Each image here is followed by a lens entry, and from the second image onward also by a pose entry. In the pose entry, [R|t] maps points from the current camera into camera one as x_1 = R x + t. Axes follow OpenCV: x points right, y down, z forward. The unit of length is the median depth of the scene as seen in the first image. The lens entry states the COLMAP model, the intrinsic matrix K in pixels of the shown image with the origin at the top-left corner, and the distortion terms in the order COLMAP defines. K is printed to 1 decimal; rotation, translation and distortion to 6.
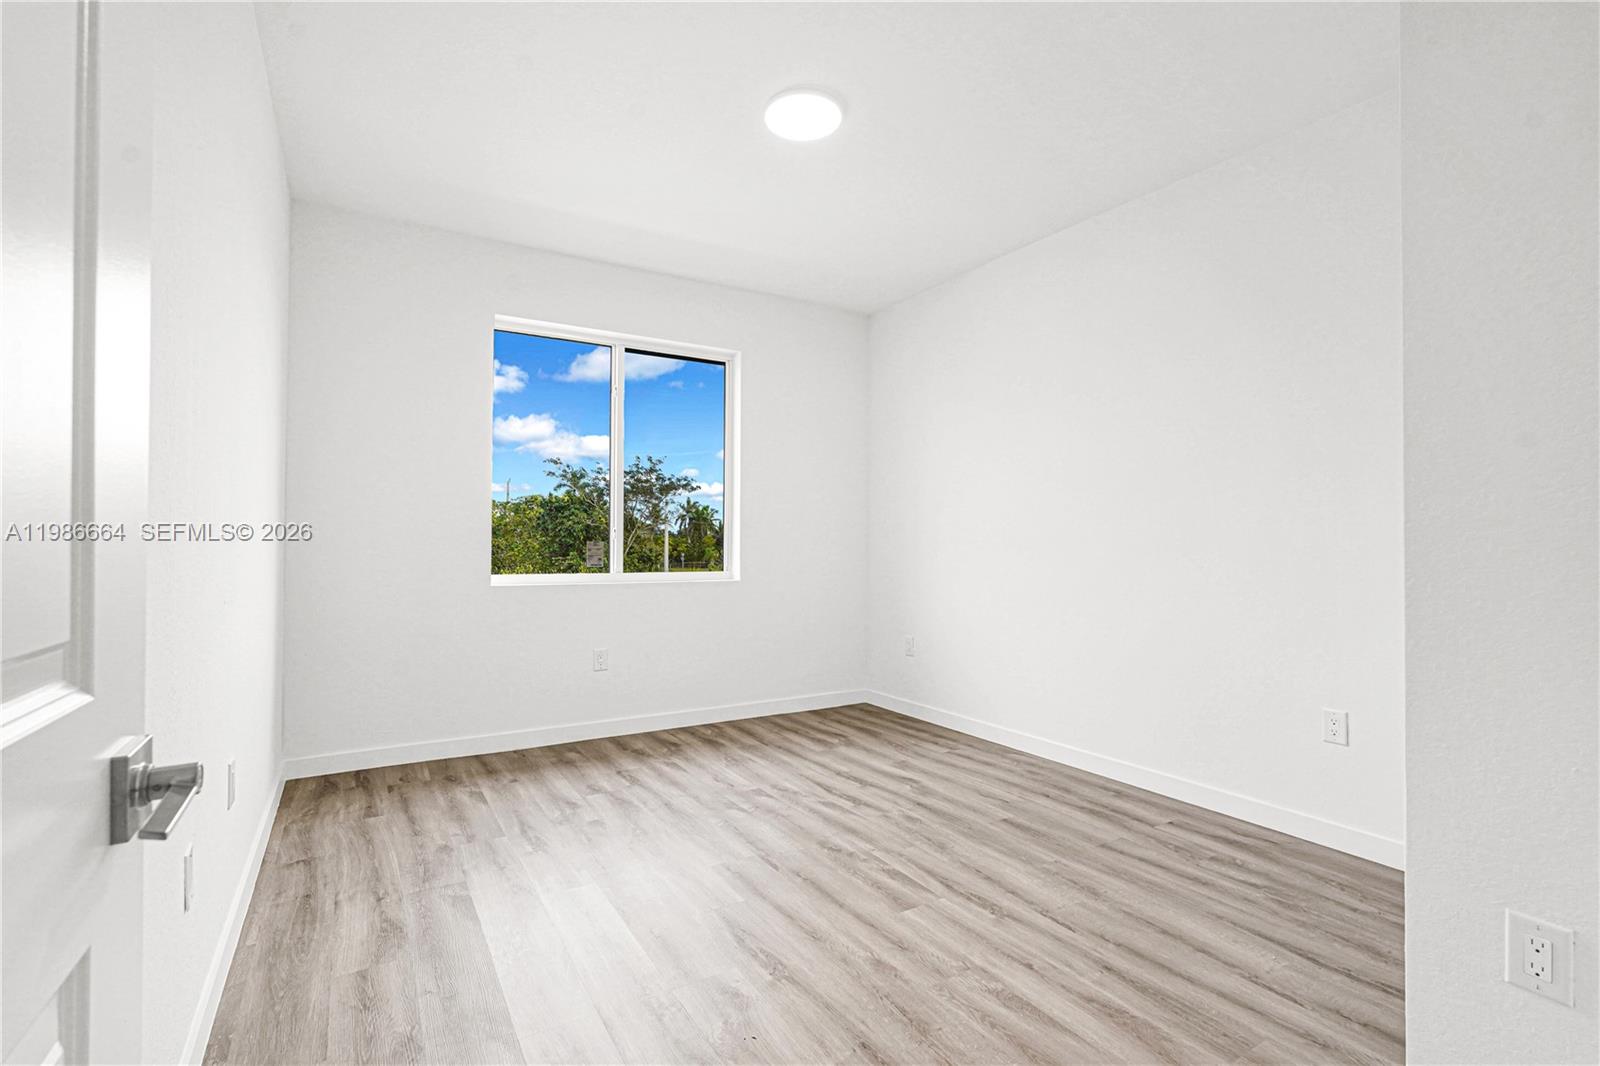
lens RADIAL K [[721.5, 0, 798.0], [0, 721.5, 541.4], [0, 0, 1]] dist [-0.007068, 0.002425]
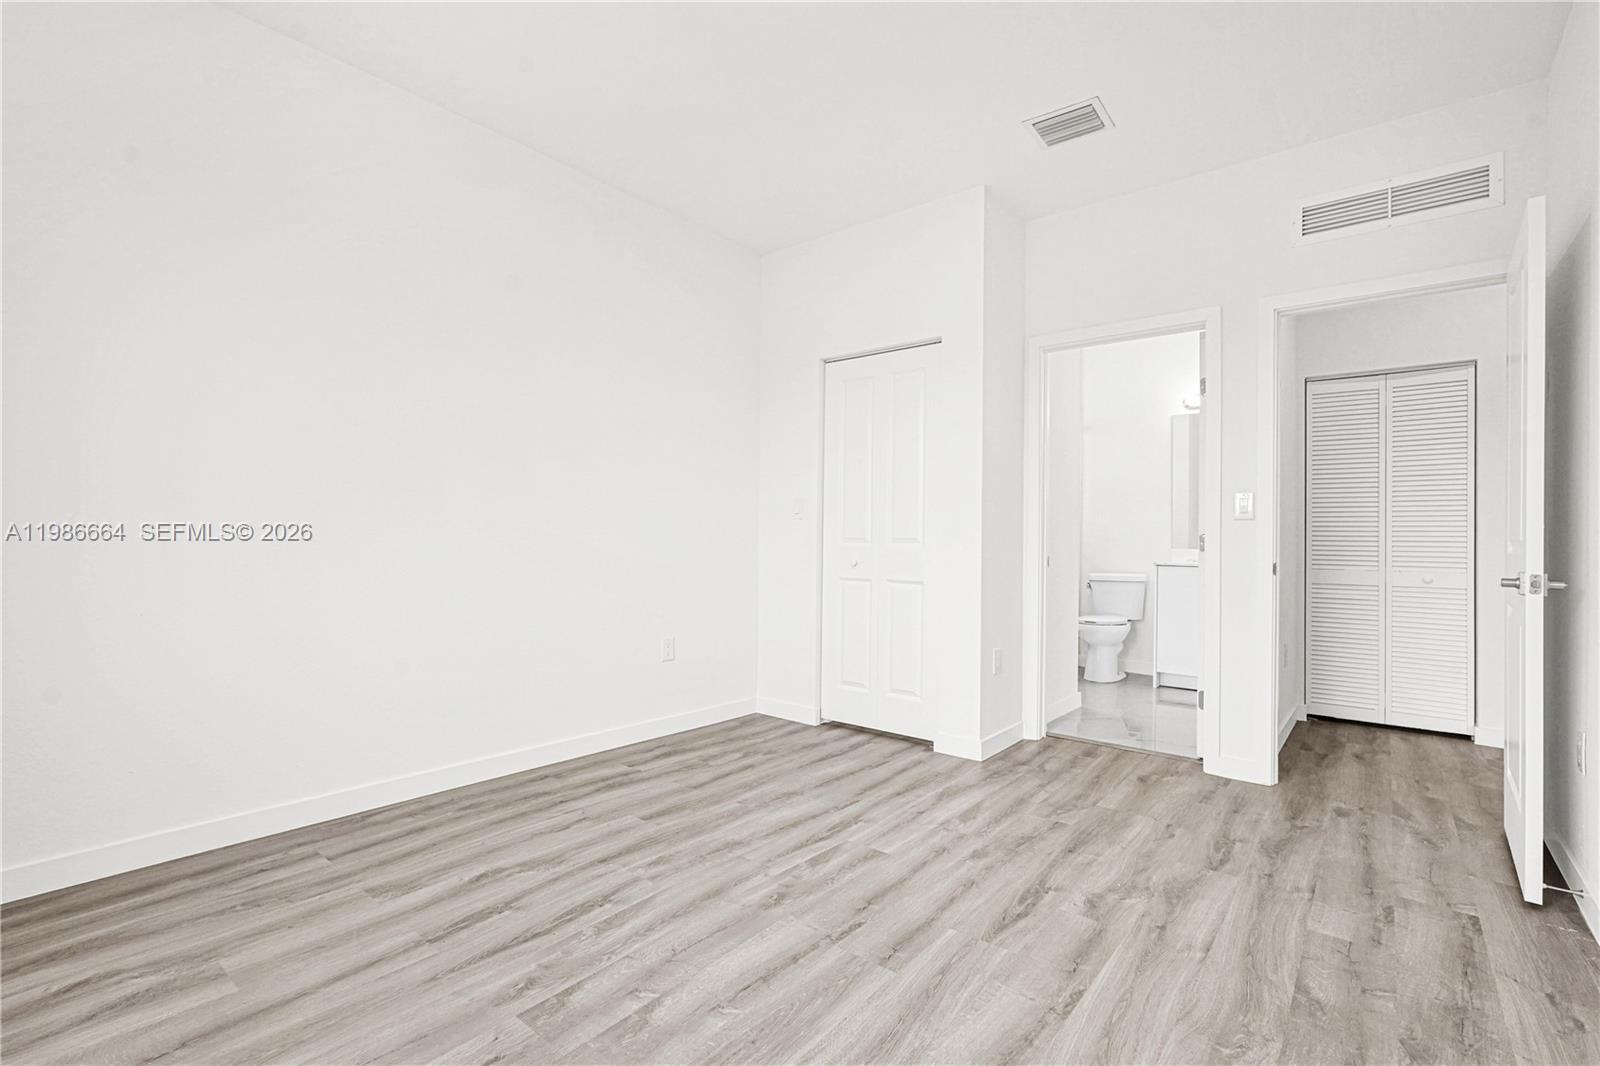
lens RADIAL K [[721.5, 0, 798.8], [0, 721.5, 535.8], [0, 0, 1]] dist [-0.007068, 0.002425]
pose [[-0.321770, 0.000935, 0.946817, -0.622882], [-0.018457, 0.999803, -0.007260, 0.034654], [-0.946638, -0.019812, -0.321690, 1.102659]]
